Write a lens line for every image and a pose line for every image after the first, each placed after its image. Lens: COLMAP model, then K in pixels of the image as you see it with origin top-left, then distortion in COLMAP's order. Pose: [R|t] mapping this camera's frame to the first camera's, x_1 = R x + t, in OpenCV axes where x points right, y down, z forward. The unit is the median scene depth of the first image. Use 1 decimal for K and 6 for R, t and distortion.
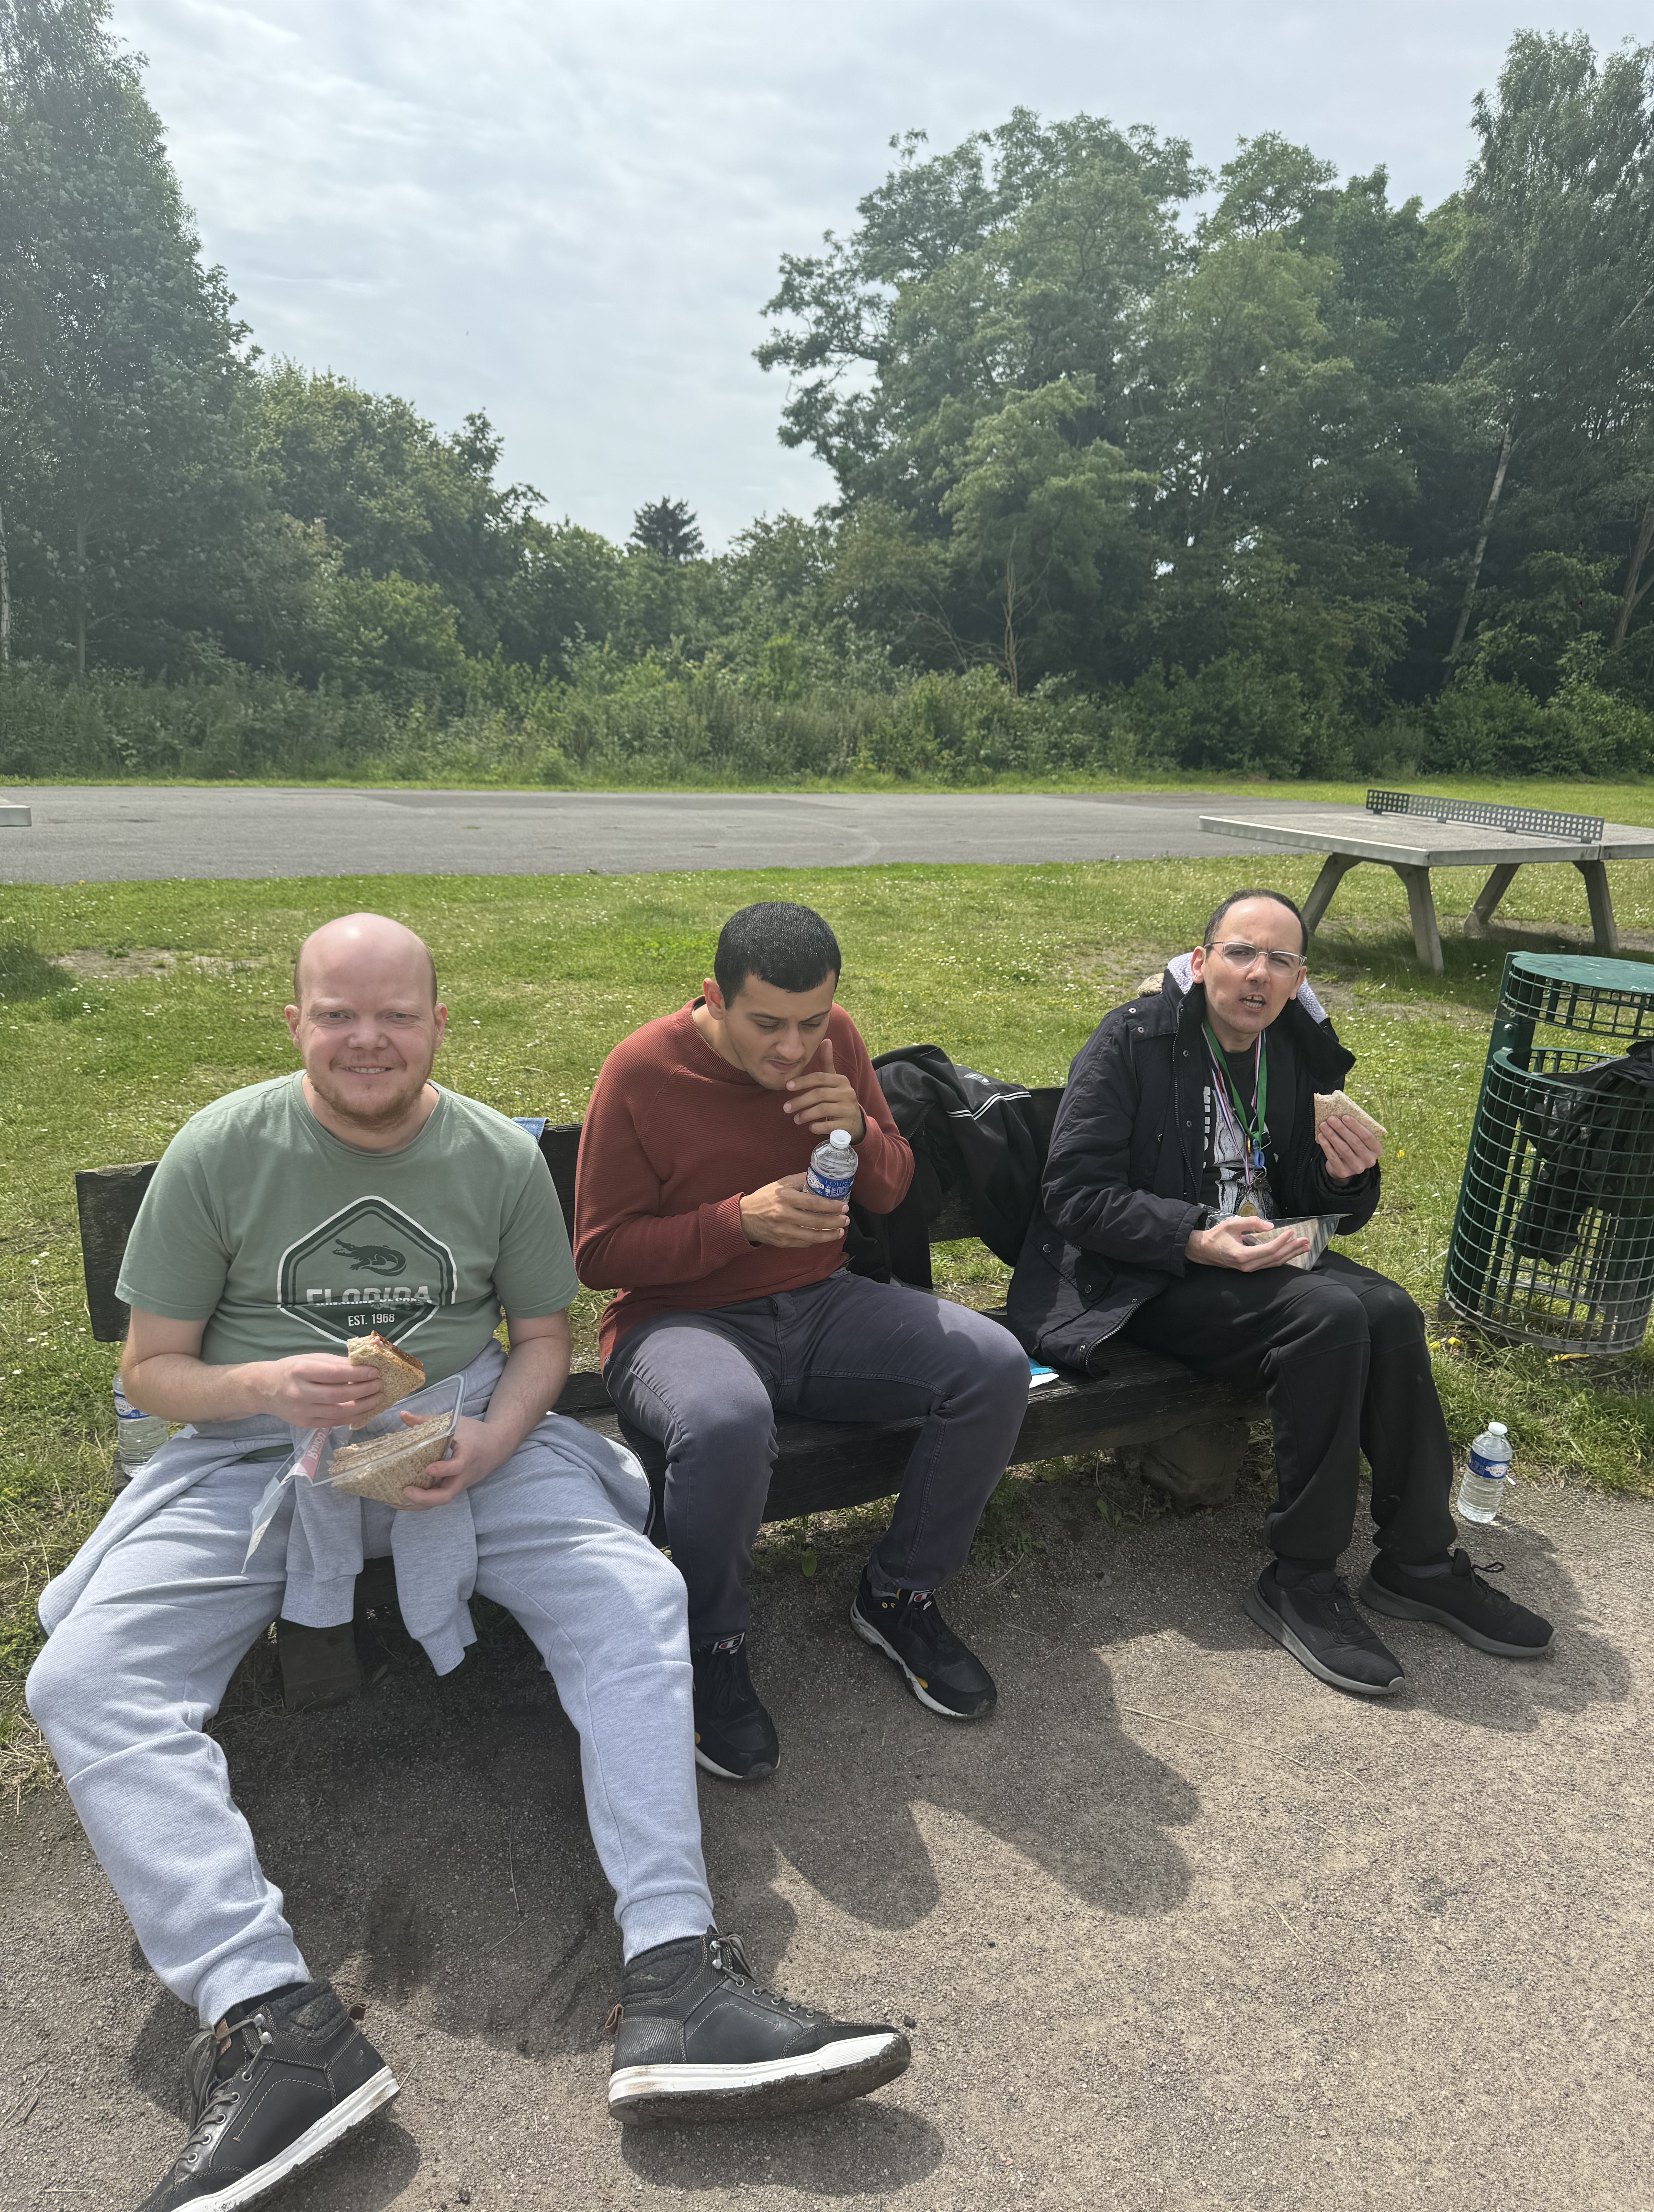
lens RADIAL K [[1554.8, 0, 843.0], [0, 1554.8, 1112.1], [0, 0, 1]] dist [0.004170, -0.000374]
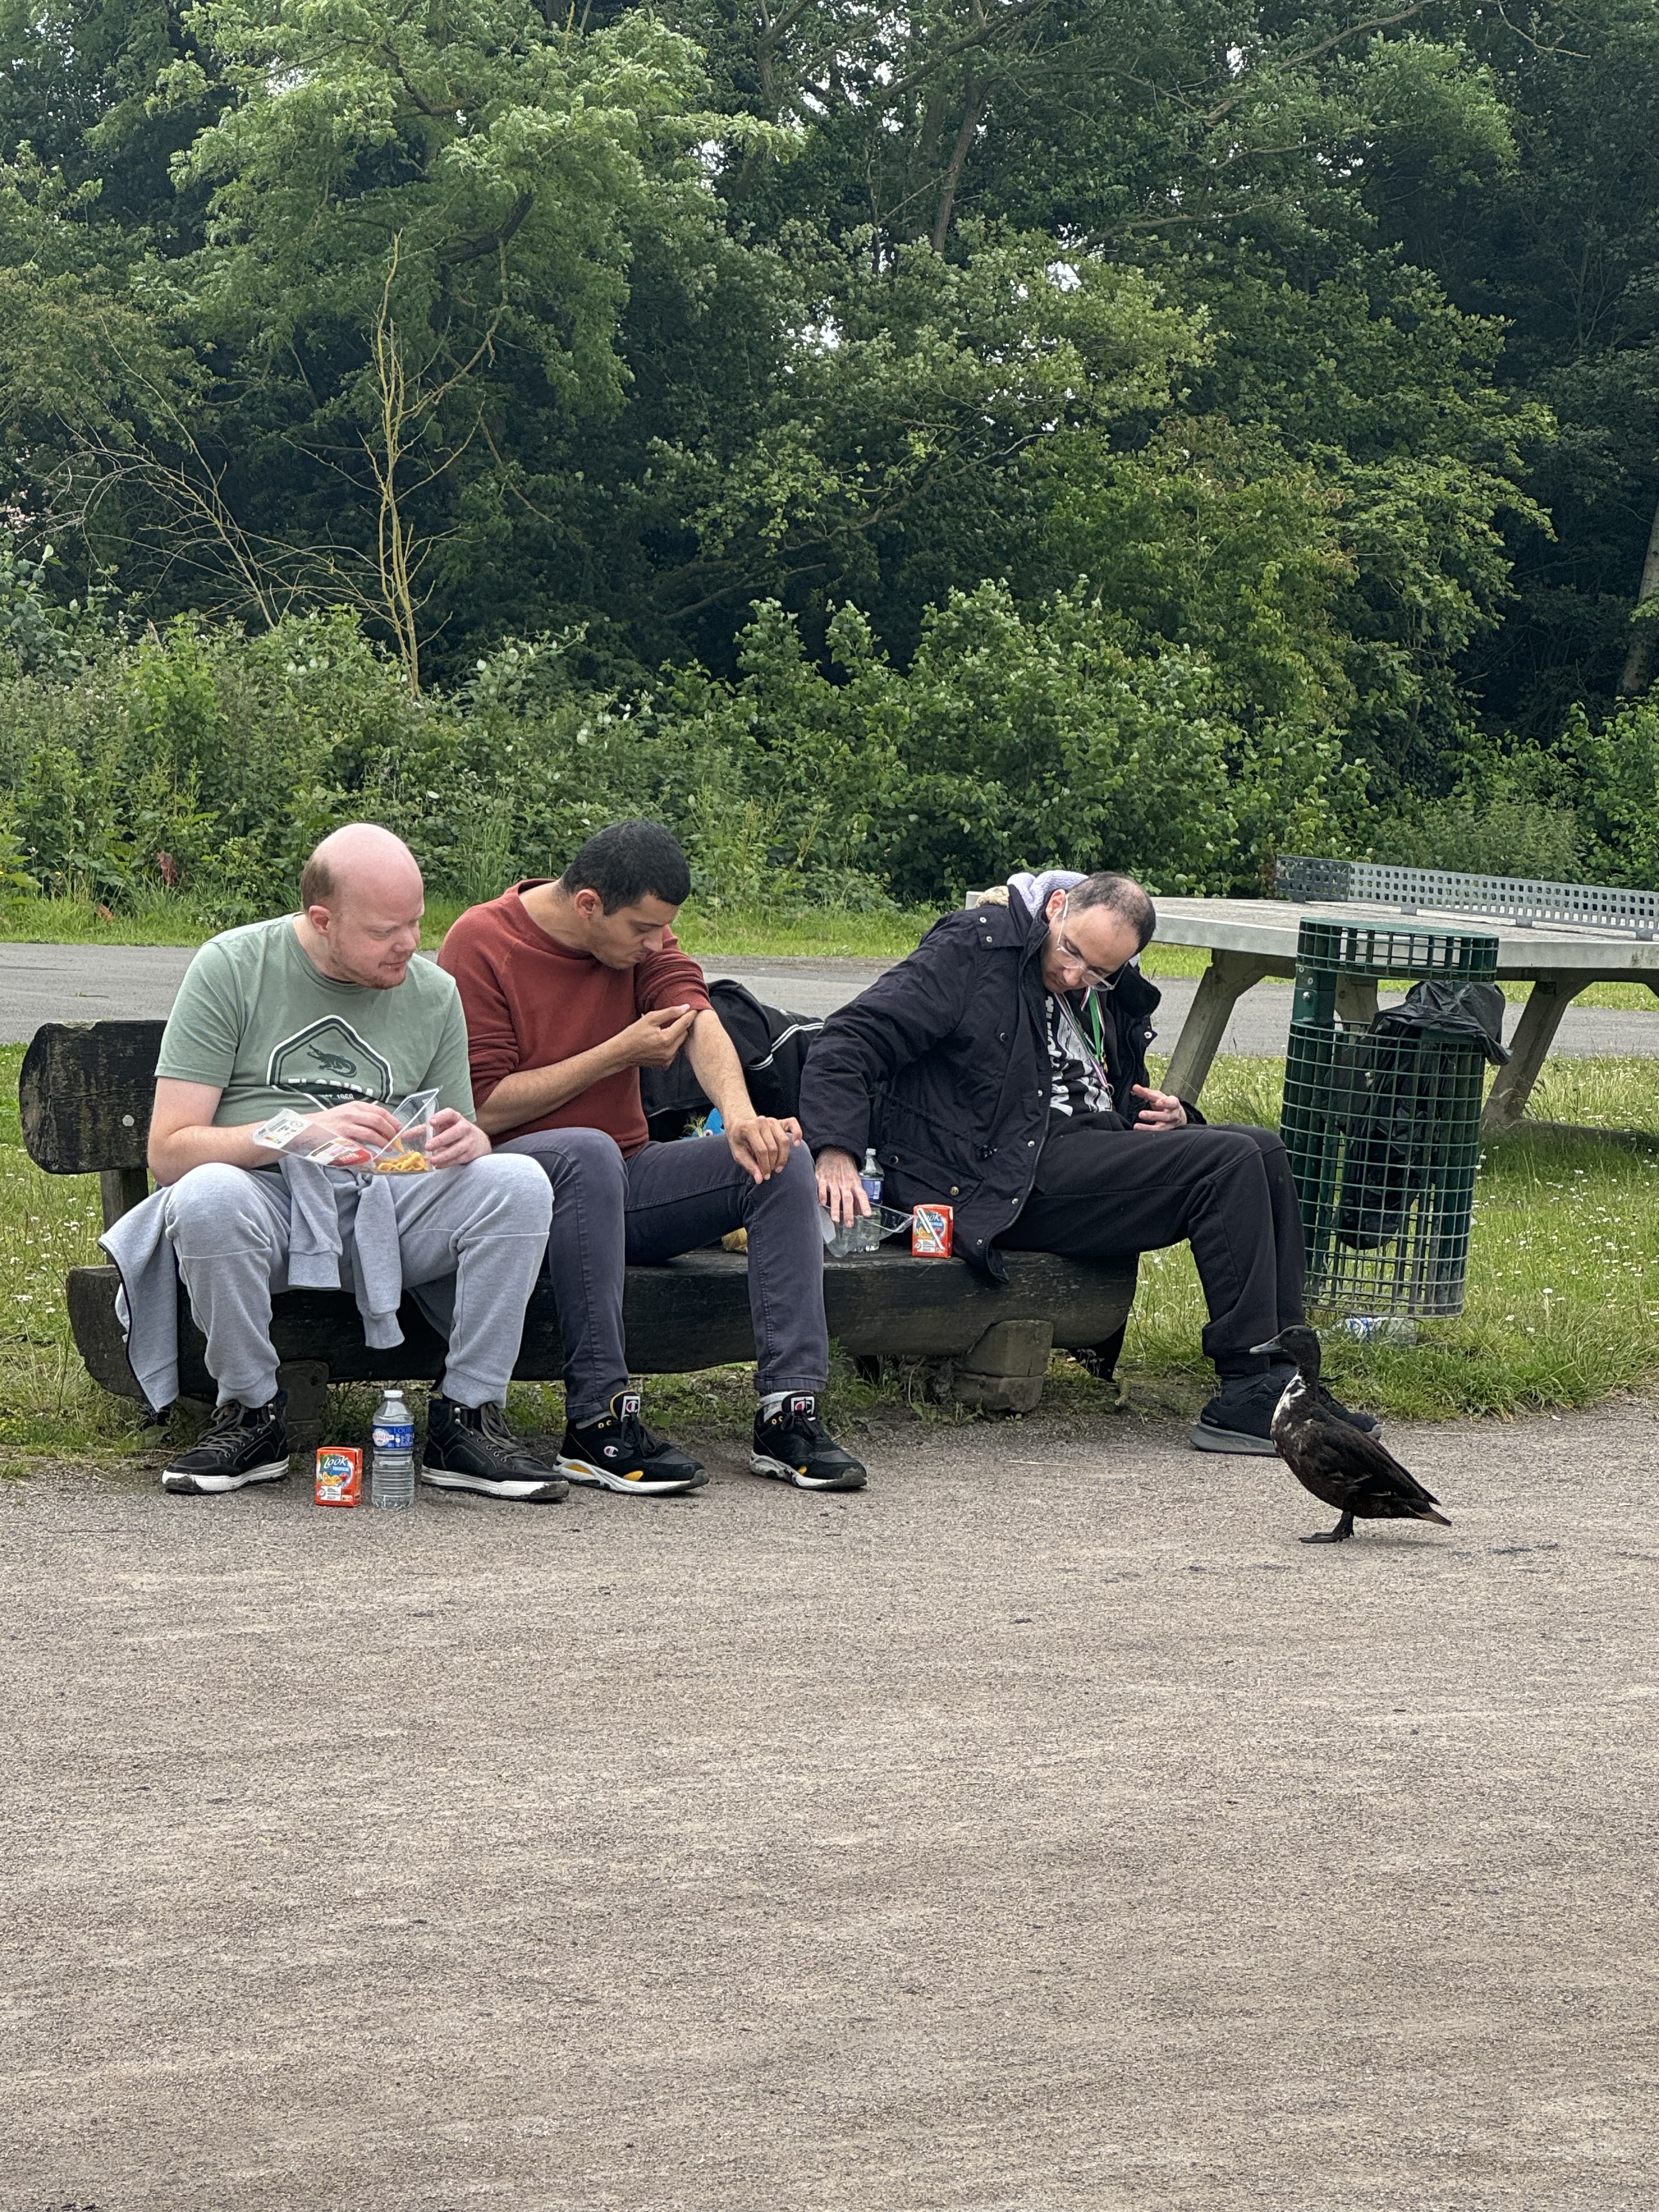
lens RADIAL K [[5825.3, 0, 827.0], [0, 5825.3, 1104.5], [0, 0, 1]] dist [-0.496912, 0.000000]
pose [[0.979477, 0.007093, 0.201429, -0.057226], [0.031990, 0.981241, -0.190111, 0.068071], [-0.198999, 0.192653, 0.960877, -0.232362]]
